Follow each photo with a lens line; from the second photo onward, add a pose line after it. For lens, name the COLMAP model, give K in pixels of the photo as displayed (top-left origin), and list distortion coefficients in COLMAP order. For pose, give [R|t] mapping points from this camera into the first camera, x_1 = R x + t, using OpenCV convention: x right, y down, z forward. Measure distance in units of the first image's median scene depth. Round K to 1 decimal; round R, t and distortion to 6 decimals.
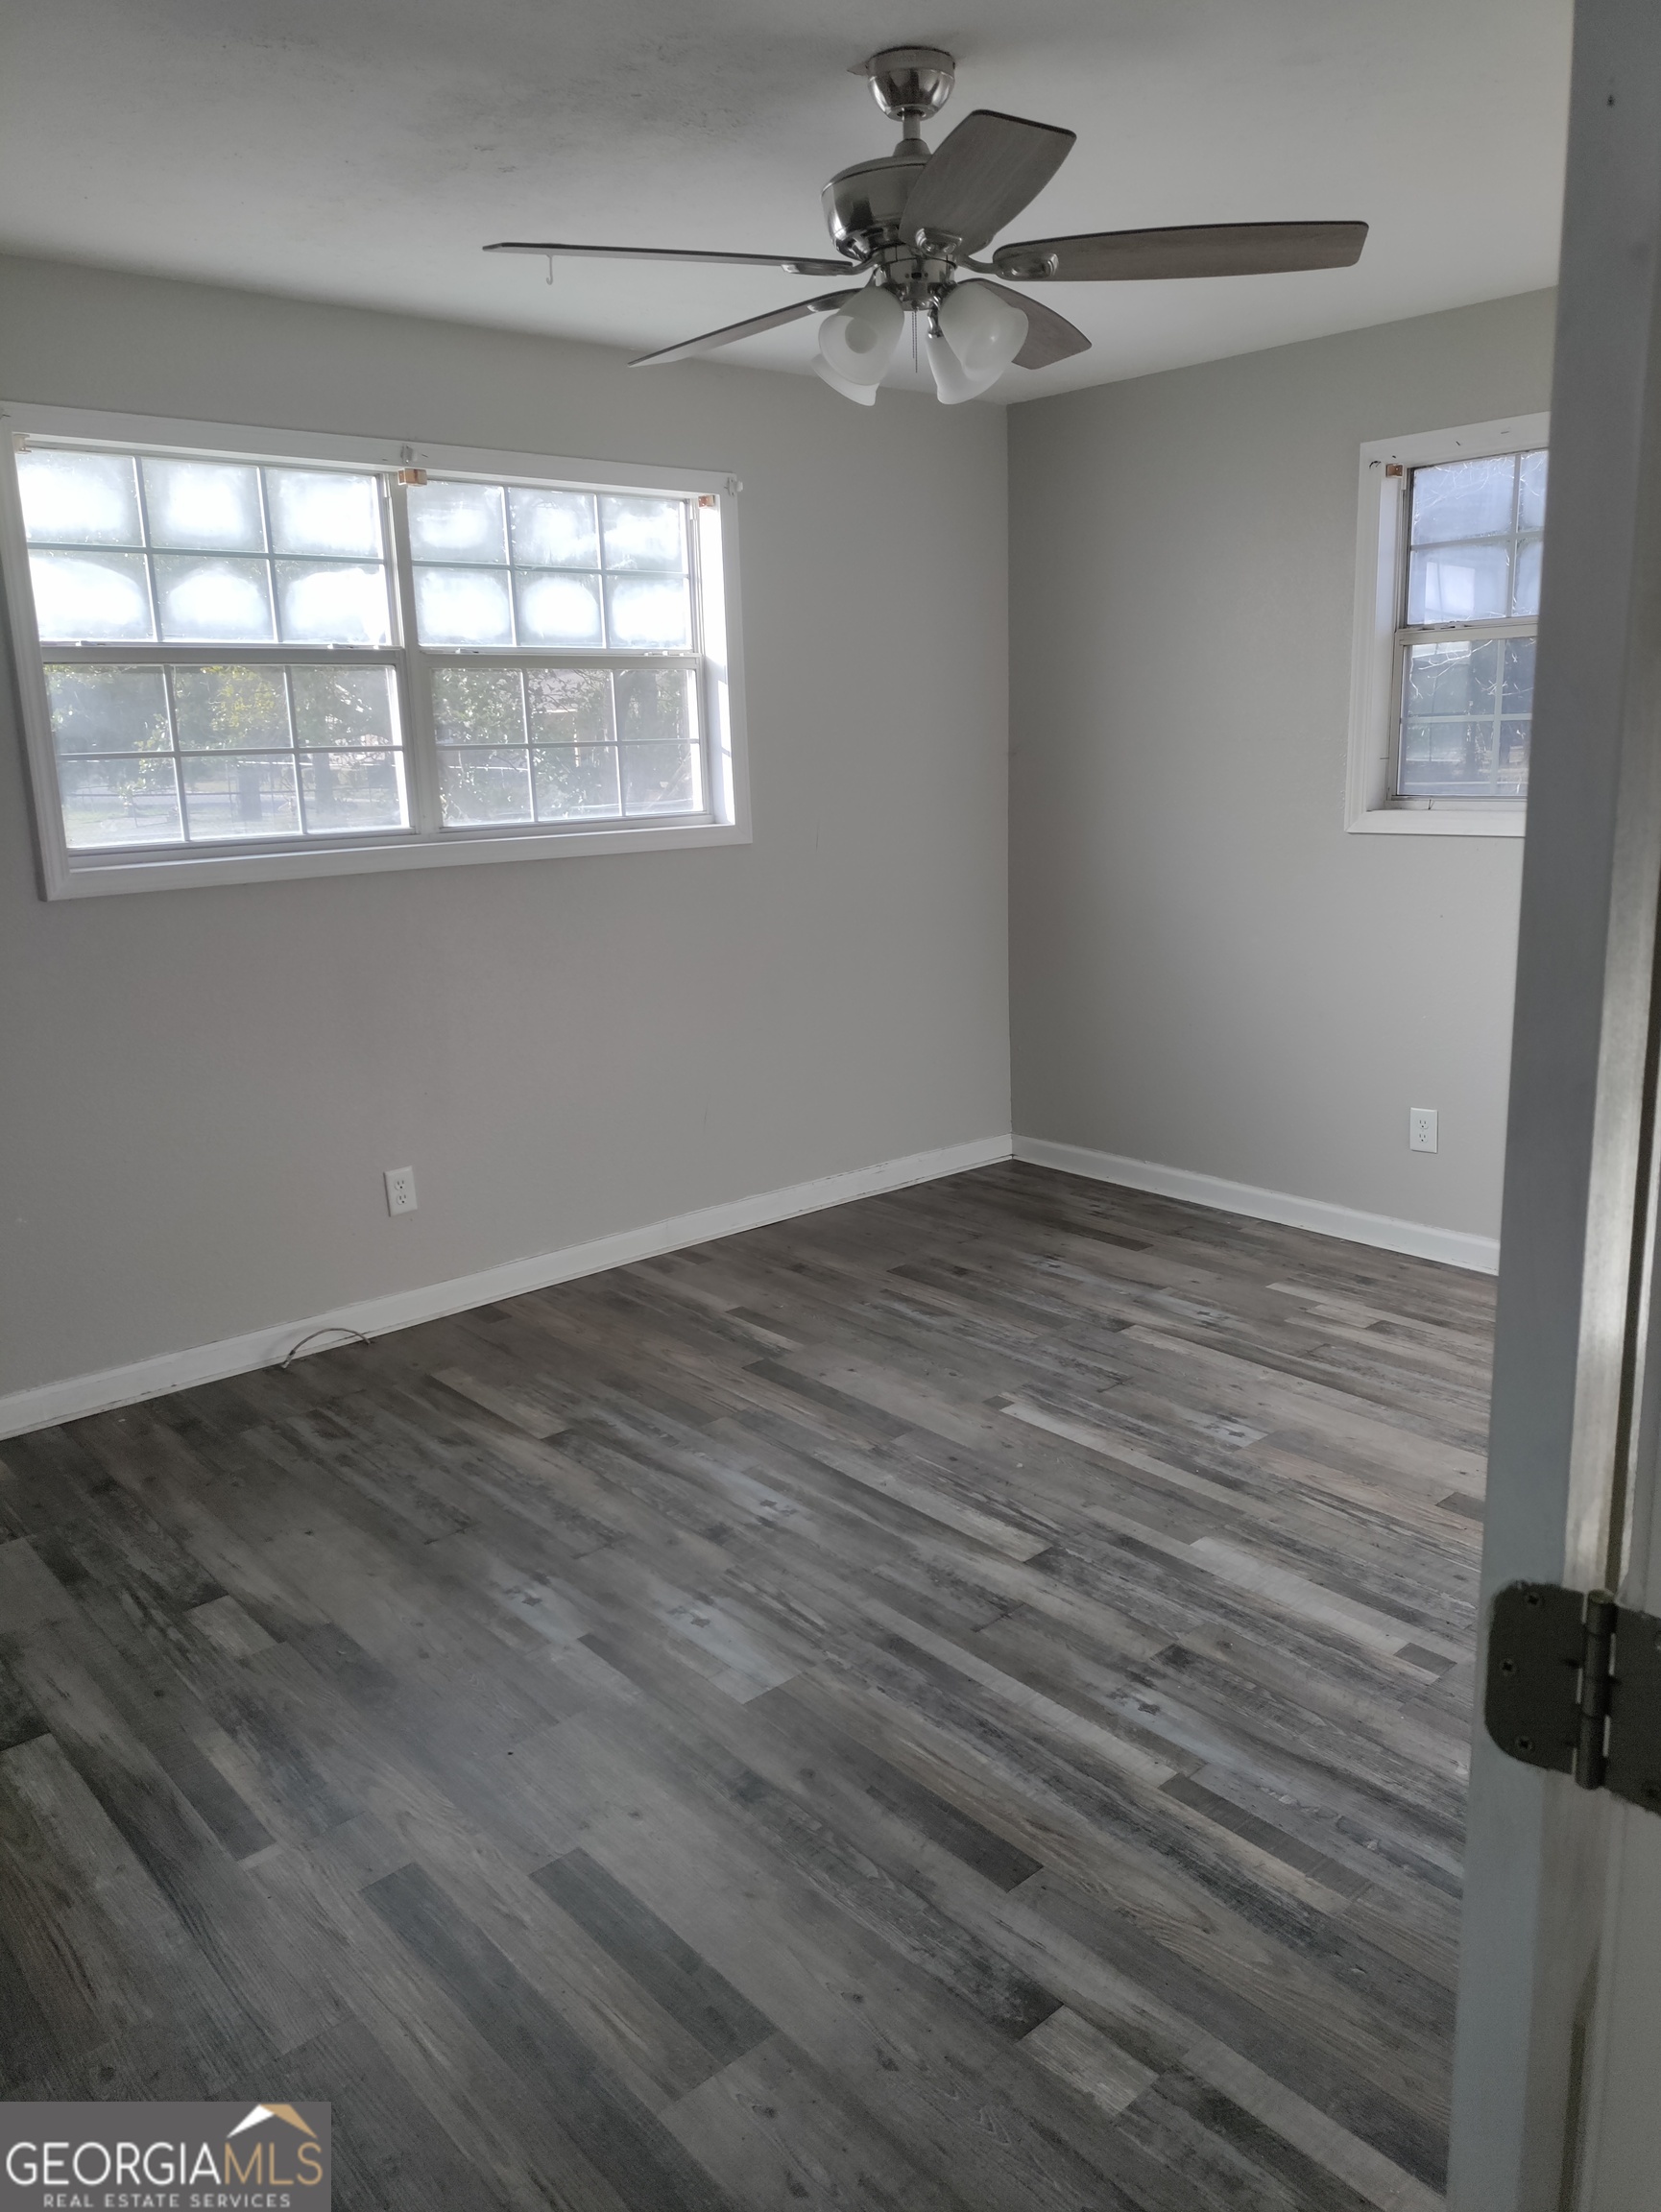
lens RADIAL K [[1642.0, 0, 830.5], [0, 1642.0, 1106.0], [0, 0, 1]] dist [0.118364, -0.000554]
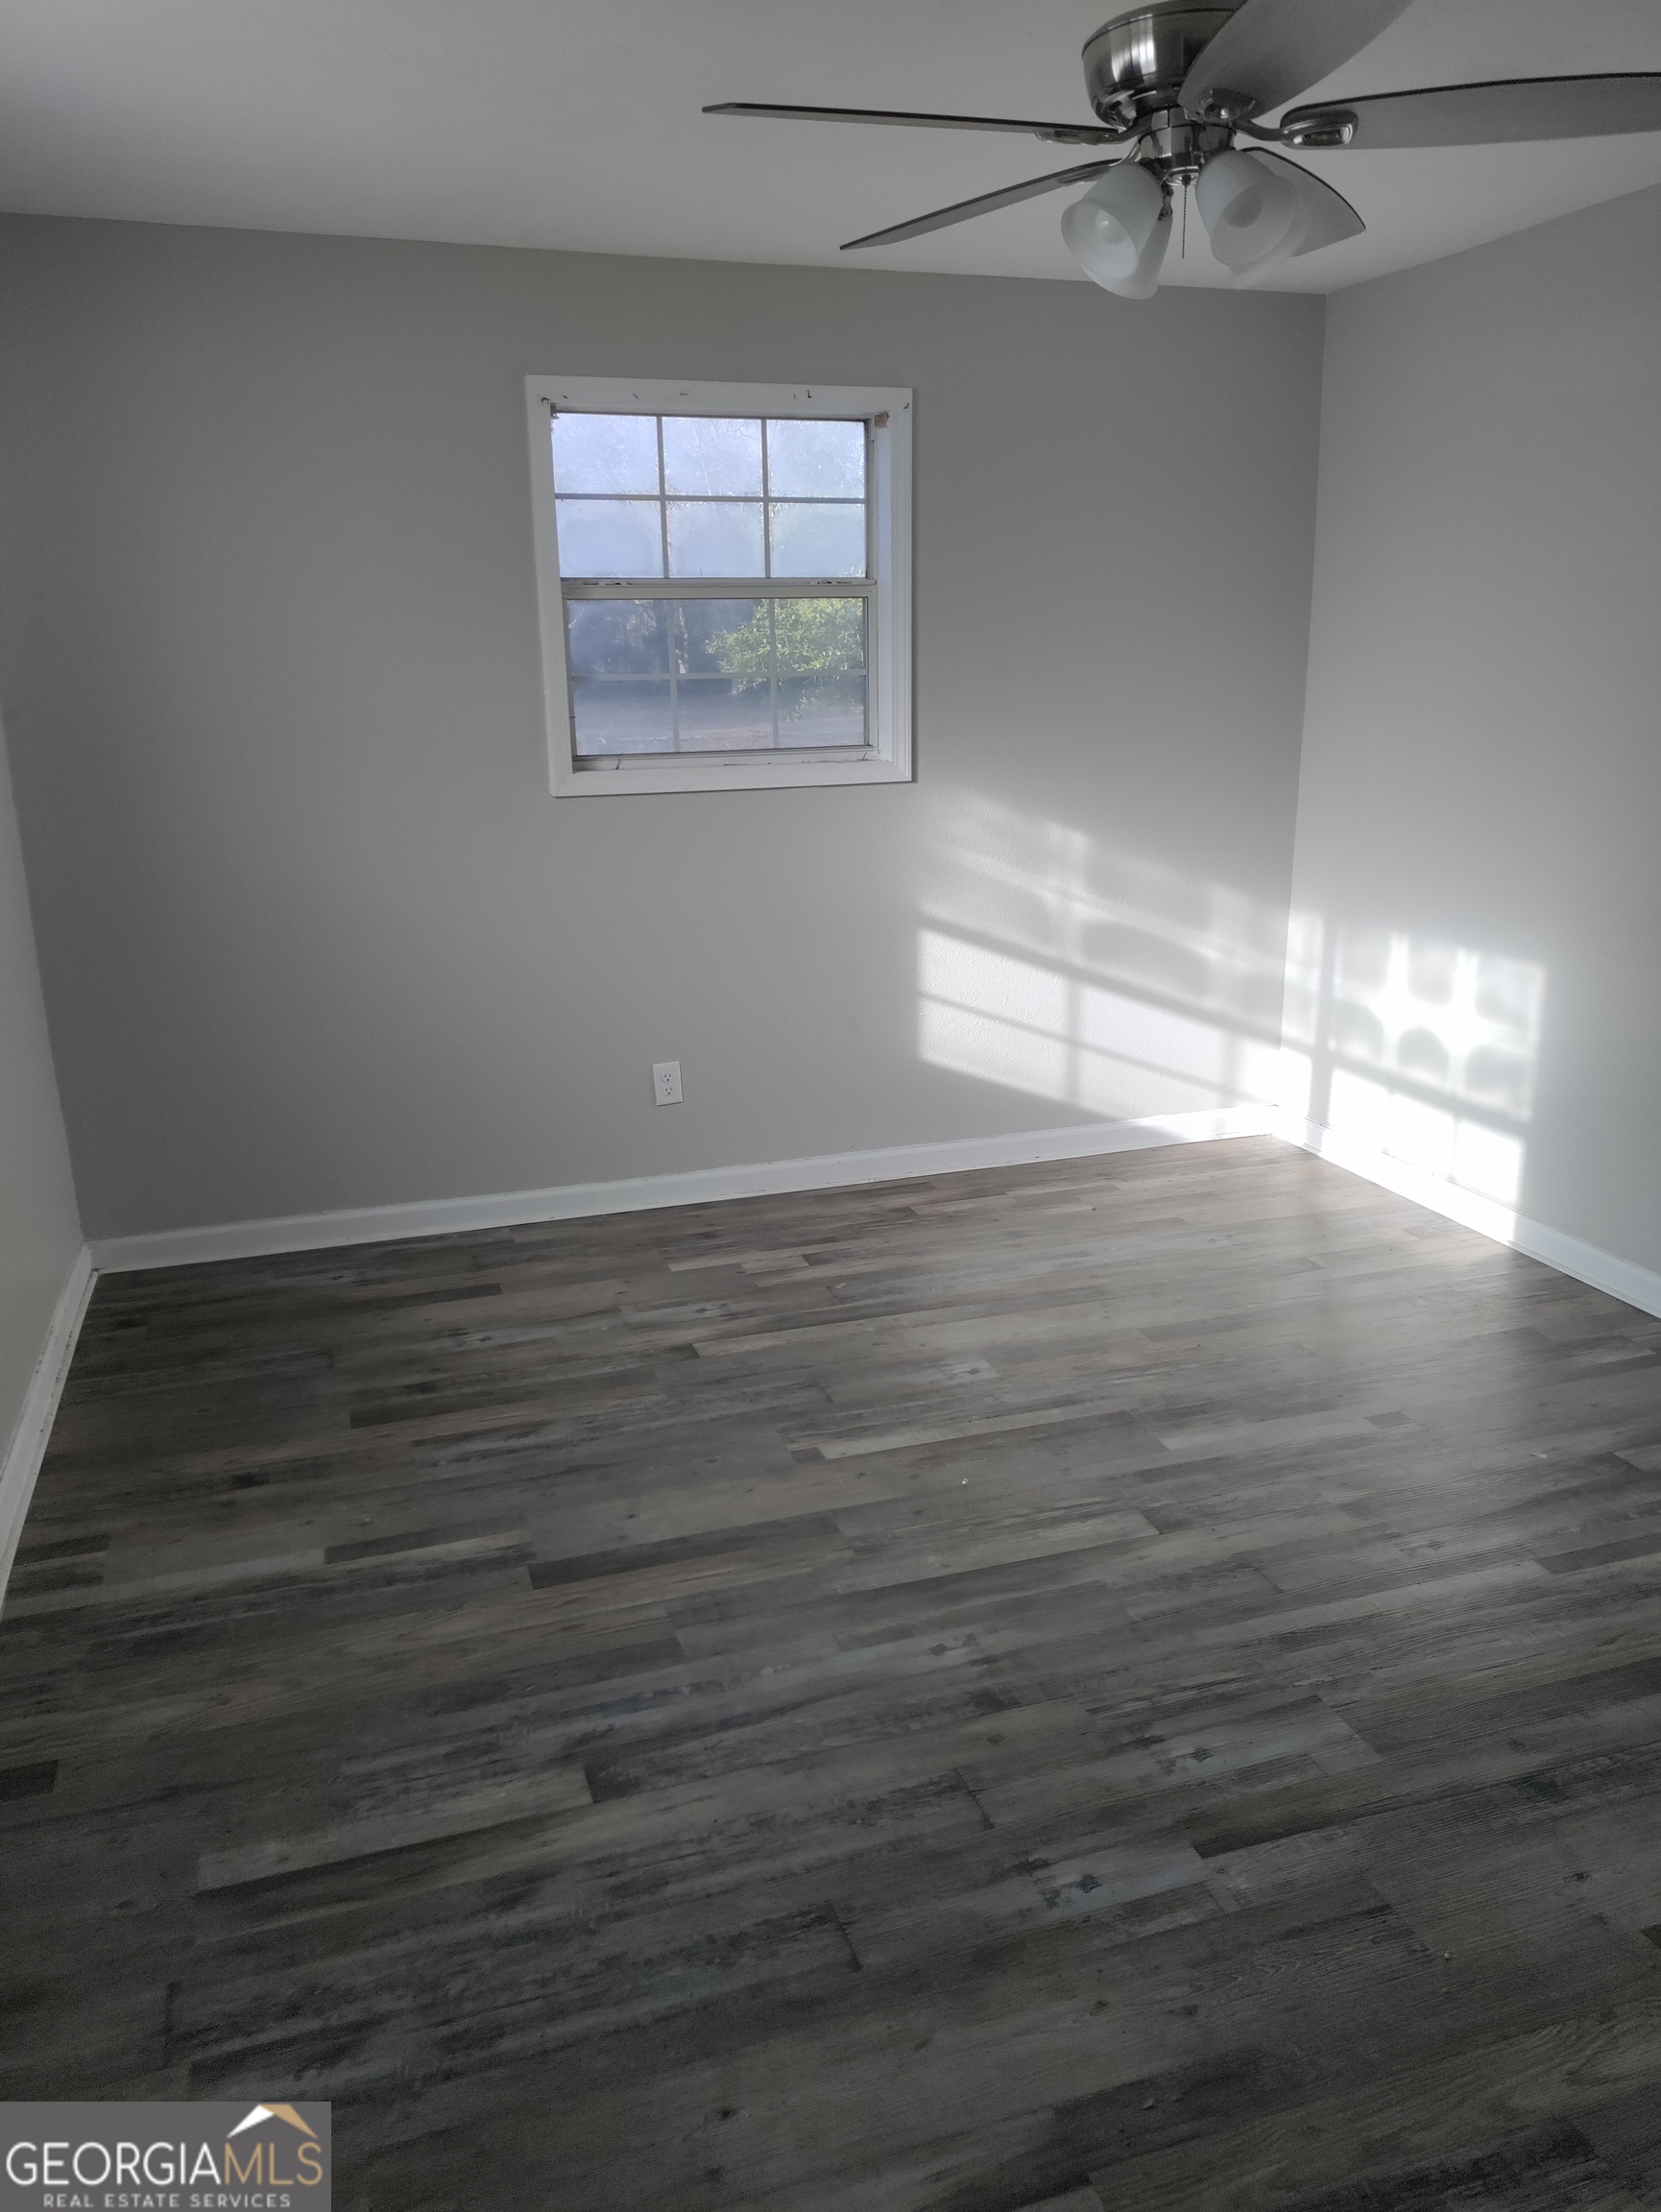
lens RADIAL K [[1649.8, 0, 830.5], [0, 1649.8, 1106.0], [0, 0, 1]] dist [0.127772, -0.199193]
pose [[0.372168, -0.221573, 0.901331, -0.586030], [0.210710, 0.965903, 0.150442, -0.115856], [-0.903932, 0.133930, 0.406165, 0.559473]]
